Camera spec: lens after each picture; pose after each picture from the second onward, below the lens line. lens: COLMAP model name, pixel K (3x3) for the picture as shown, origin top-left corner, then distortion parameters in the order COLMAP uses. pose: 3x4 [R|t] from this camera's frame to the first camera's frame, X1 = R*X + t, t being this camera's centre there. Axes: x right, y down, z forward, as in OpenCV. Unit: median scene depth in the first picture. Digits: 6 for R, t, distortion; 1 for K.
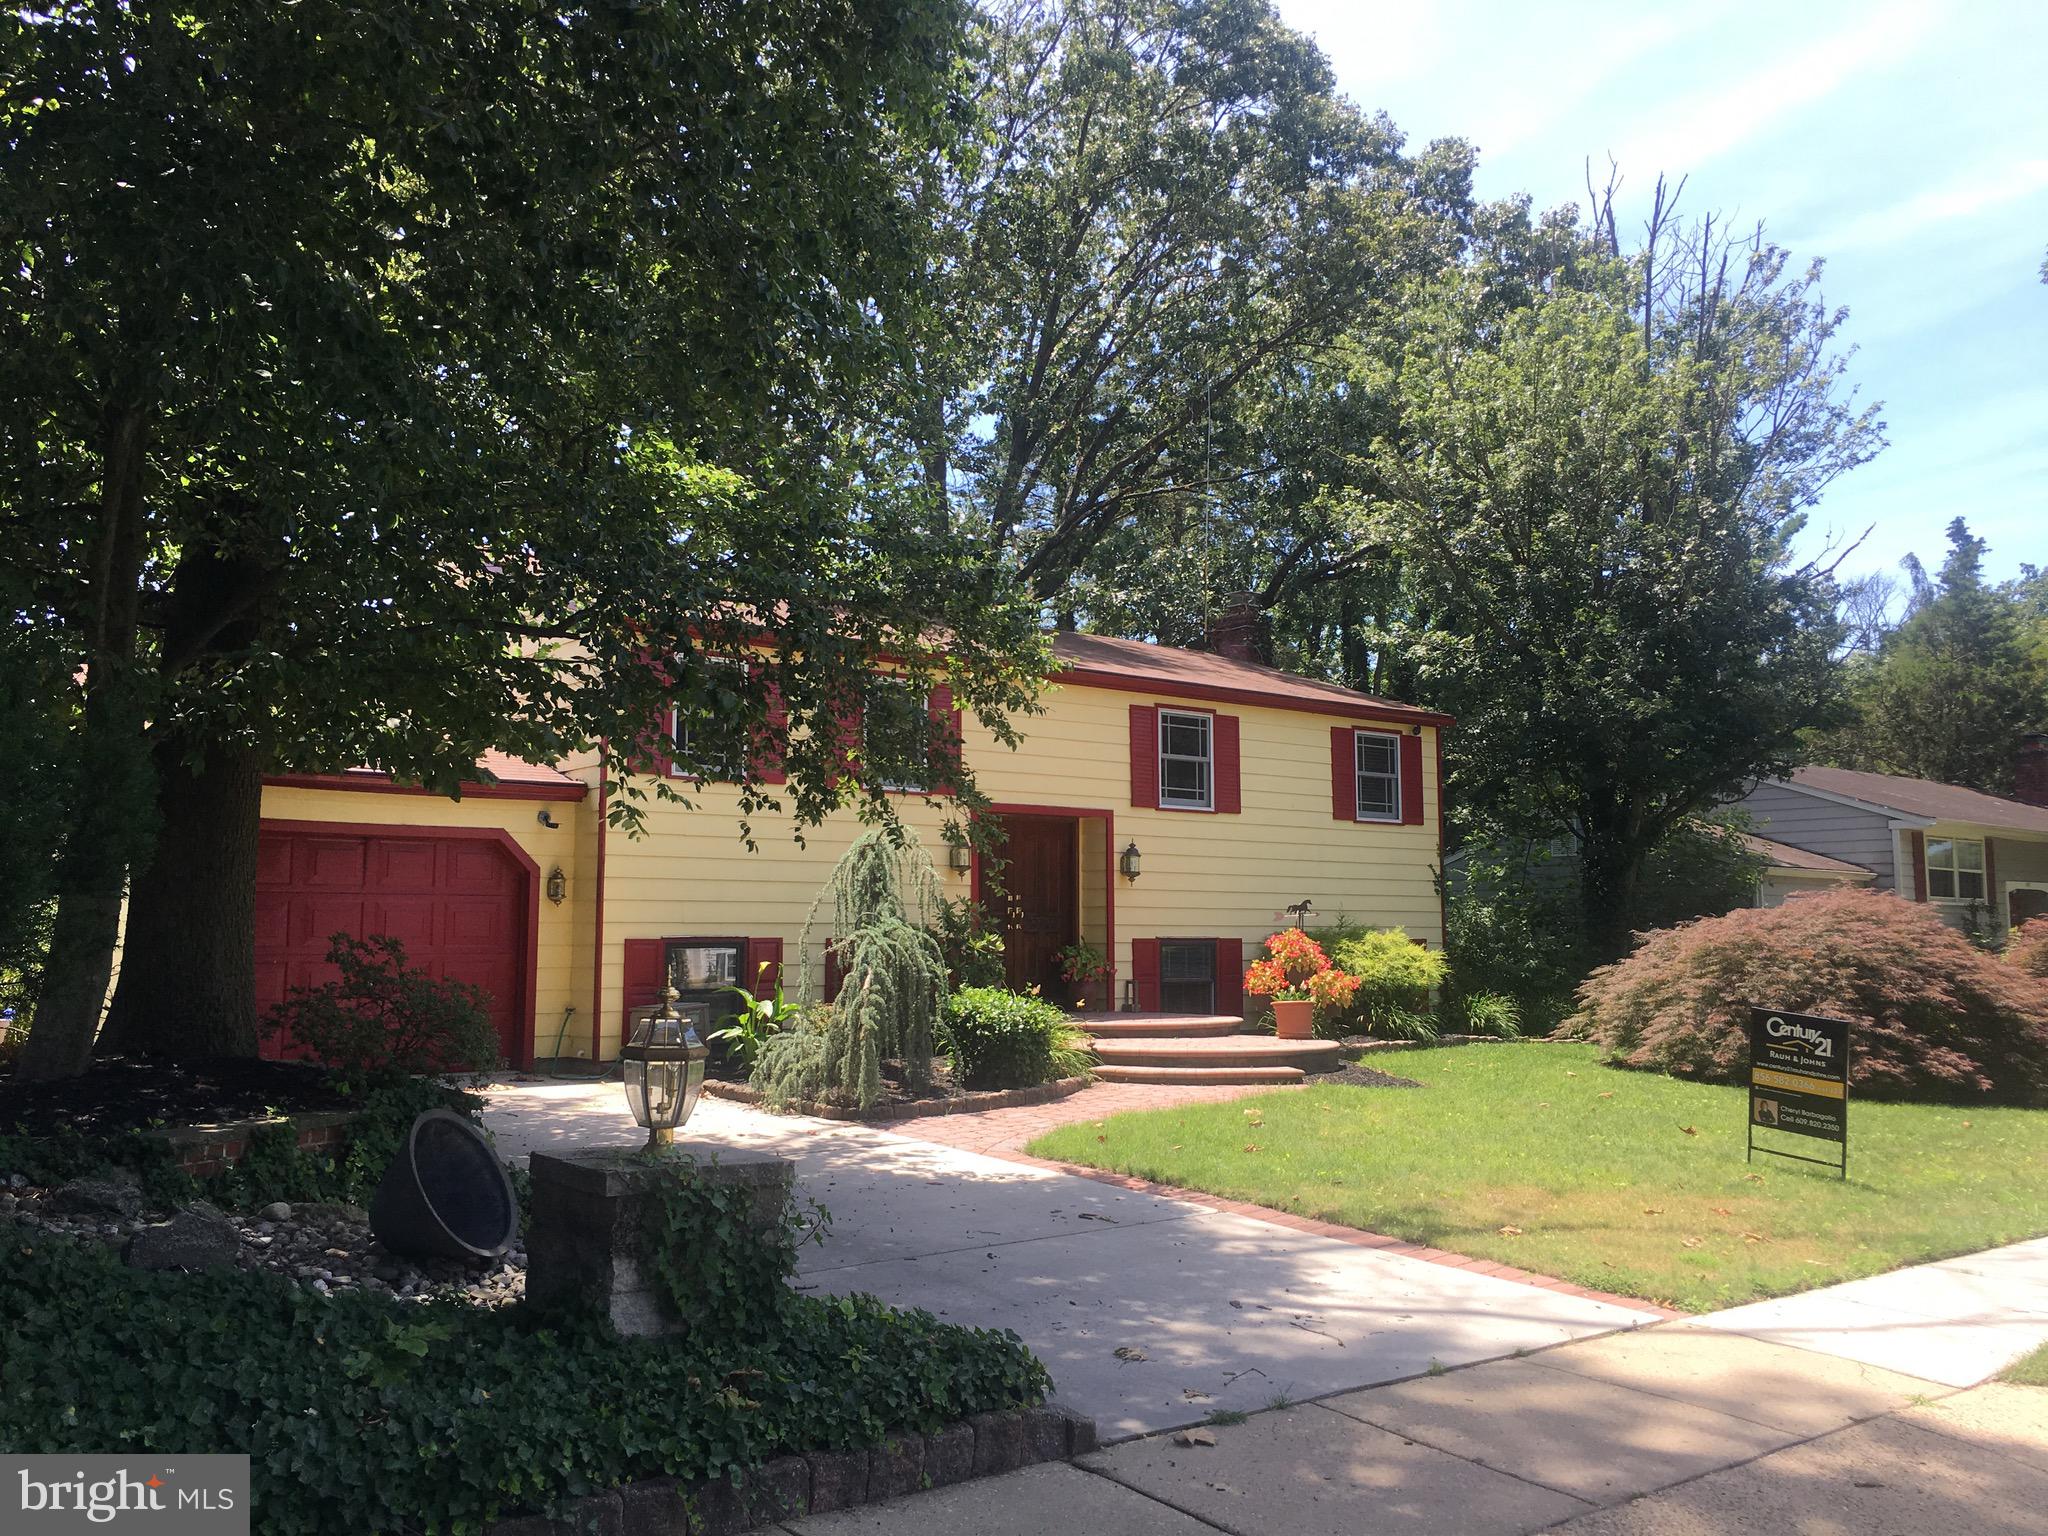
lens RADIAL K [[1696.1, 0, 1024.0], [0, 1696.1, 768.0], [0, 0, 1]] dist [0.049691, -0.043184]
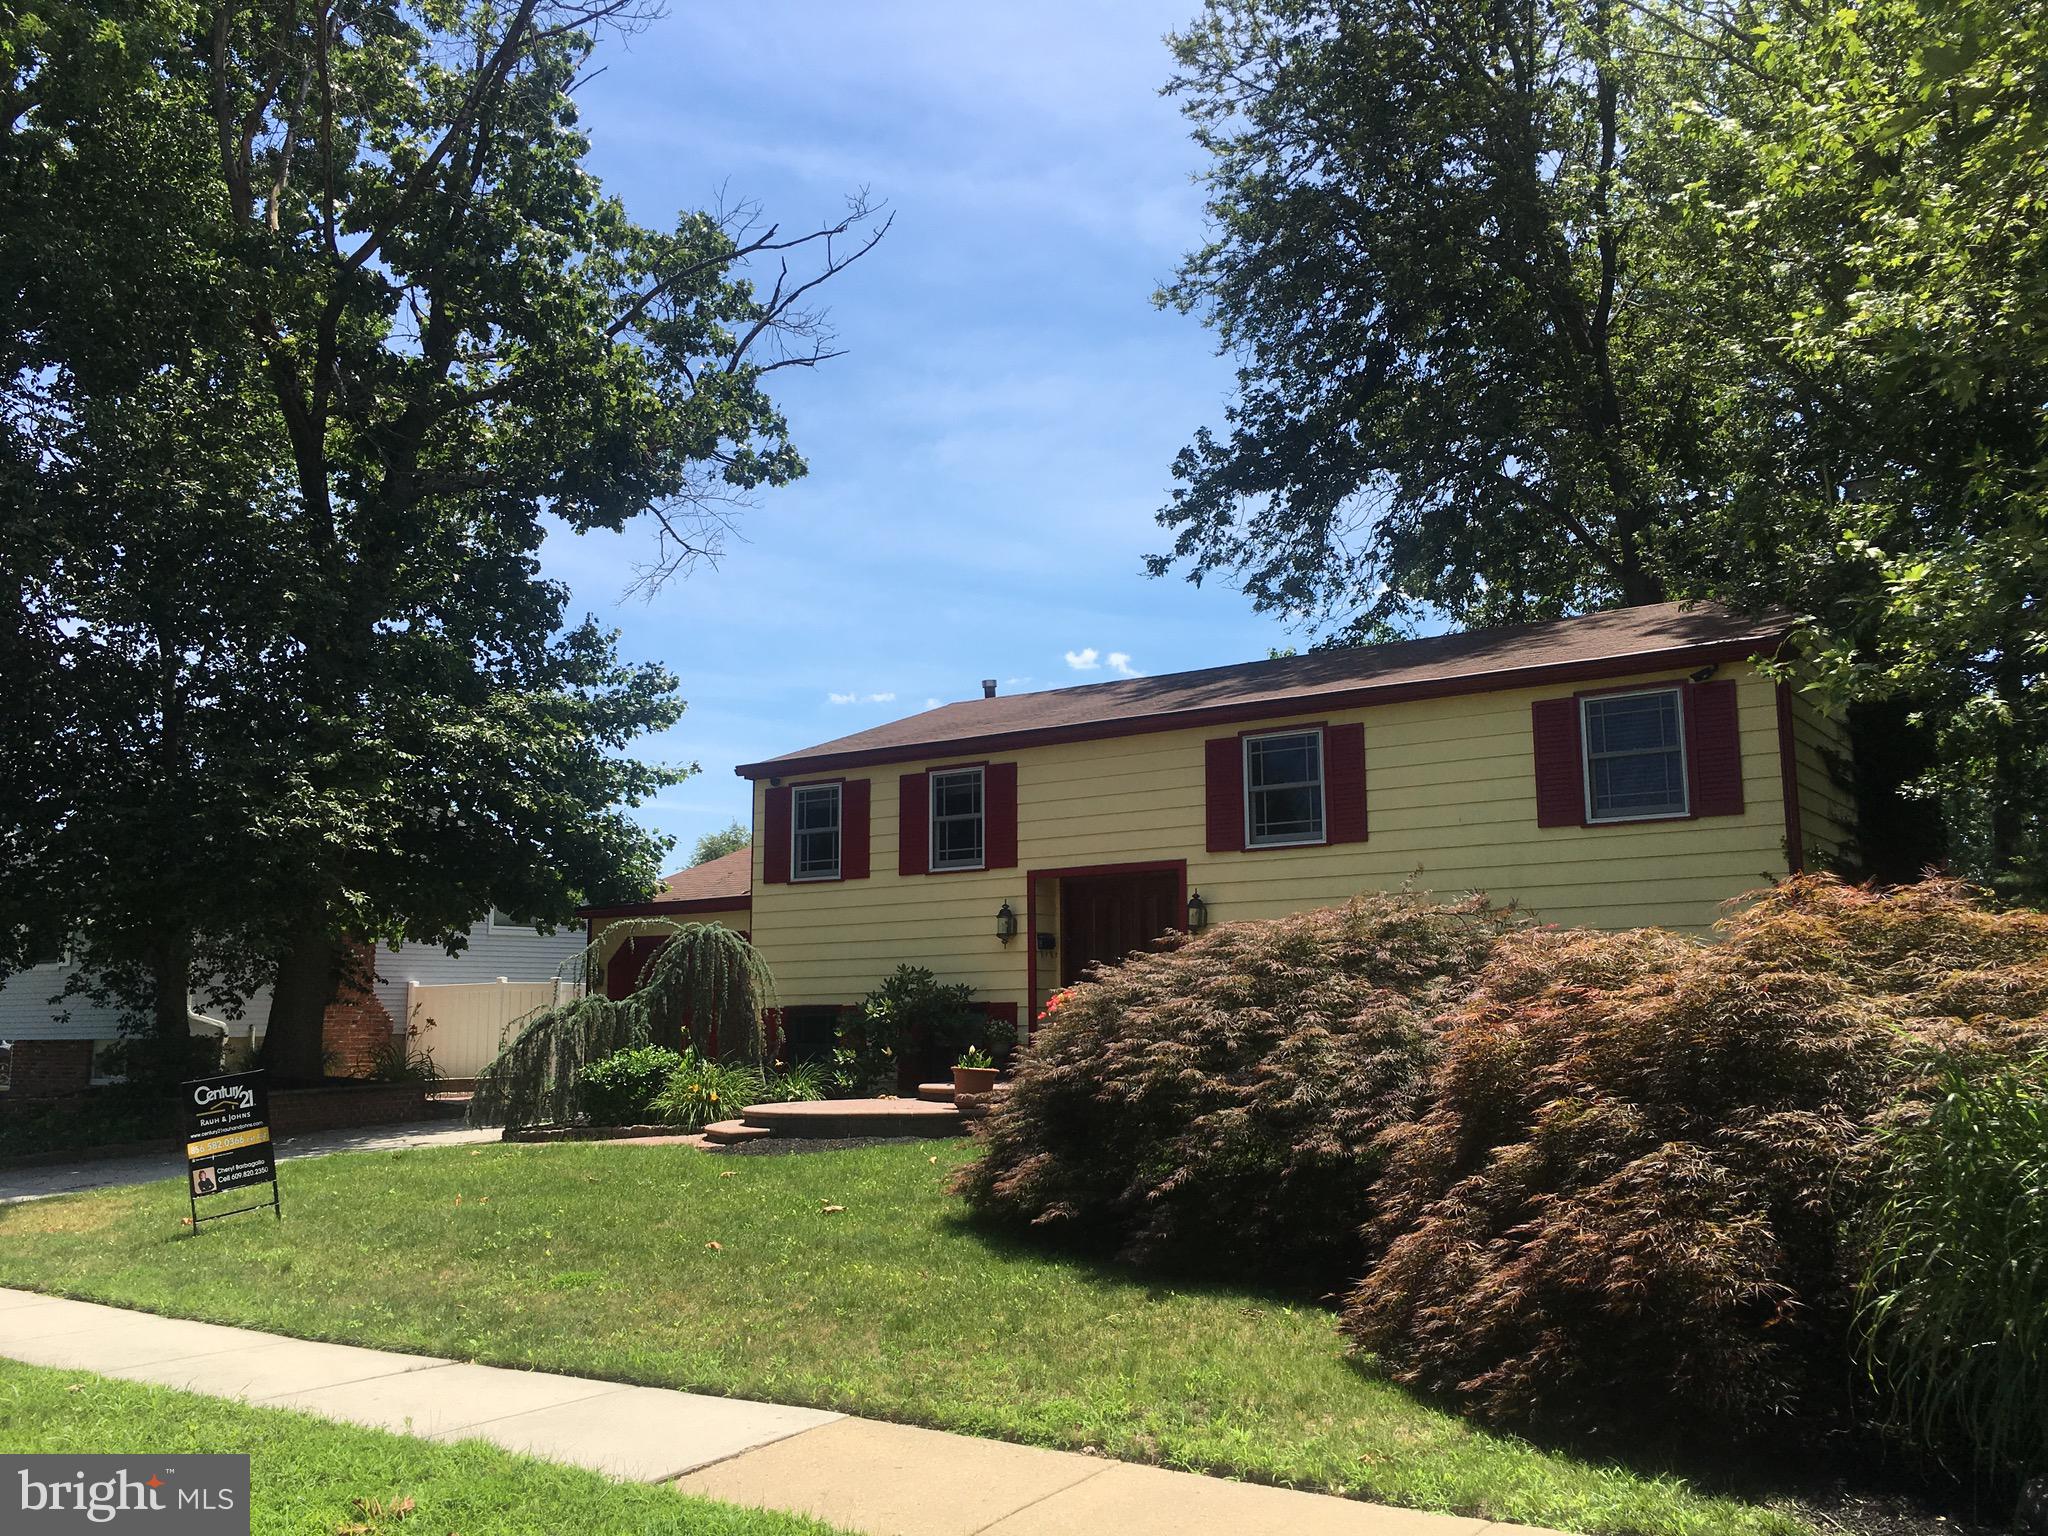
lens RADIAL K [[1696.1, 0, 1024.0], [0, 1696.1, 768.0], [0, 0, 1]] dist [0.049691, -0.043184]
pose [[0.312395, -0.141405, -0.939369, 0.994771], [0.111018, 0.987517, -0.111733, 0.076433], [0.943443, -0.069382, 0.324194, 0.686350]]
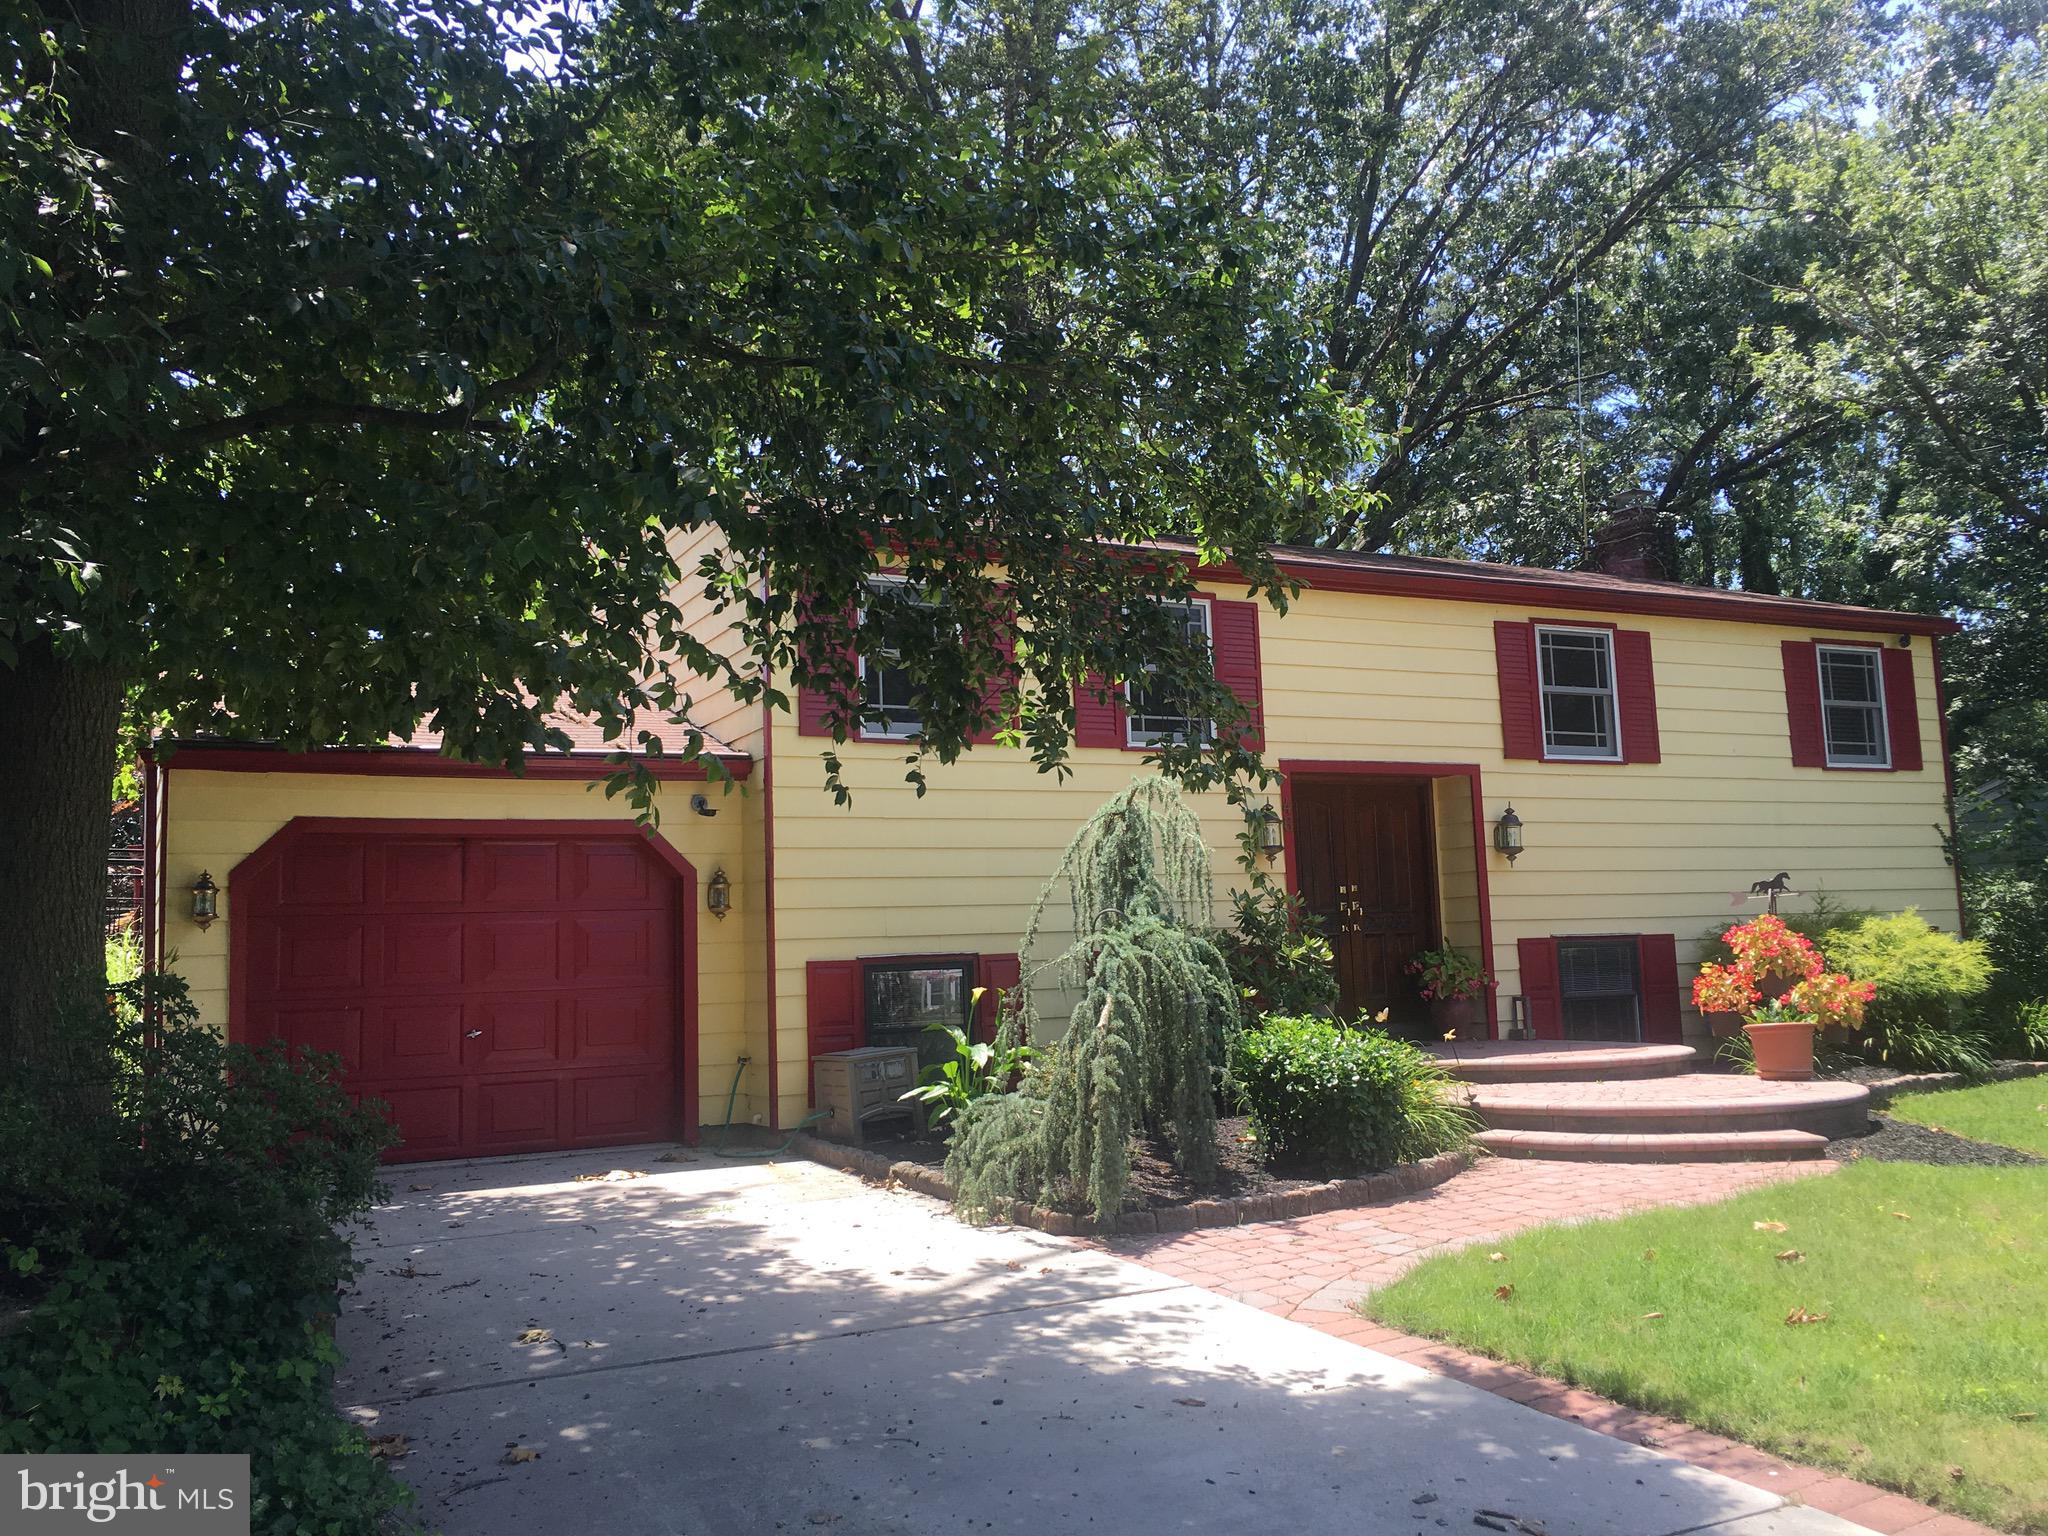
lens RADIAL K [[1696.1, 0, 1024.0], [0, 1696.1, 768.0], [0, 0, 1]] dist [0.049691, -0.043184]
pose [[0.977839, -0.056671, -0.201544, 0.009041], [0.054709, 0.998385, -0.015300, 0.029631], [0.202085, 0.003935, 0.979360, 0.265255]]
